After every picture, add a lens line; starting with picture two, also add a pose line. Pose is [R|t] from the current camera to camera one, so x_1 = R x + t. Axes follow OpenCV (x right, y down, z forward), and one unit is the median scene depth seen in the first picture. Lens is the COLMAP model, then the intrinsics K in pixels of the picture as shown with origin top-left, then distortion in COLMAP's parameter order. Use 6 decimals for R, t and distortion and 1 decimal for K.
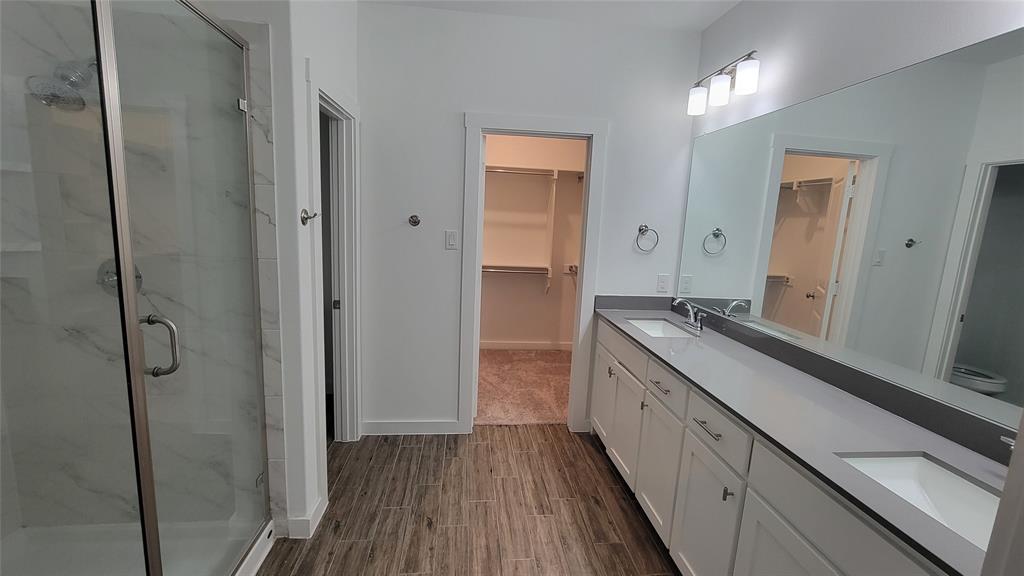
lens RADIAL K [[418.9, 0, 509.7], [0, 418.9, 287.7], [0, 0, 1]] dist [-0.004839, 0.000925]
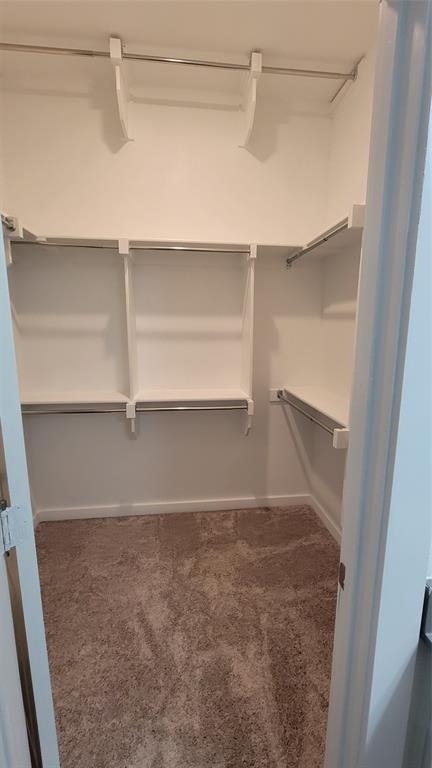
lens RADIAL K [[314.2, 0, 214.8], [0, 314.2, 384.0], [0, 0, 1]] dist [-0.004839, 0.000925]
pose [[0.999051, -0.042793, -0.008160, 0.047657], [0.042903, 0.998984, 0.013821, -0.082665], [0.007561, -0.014158, 0.999871, 0.525724]]
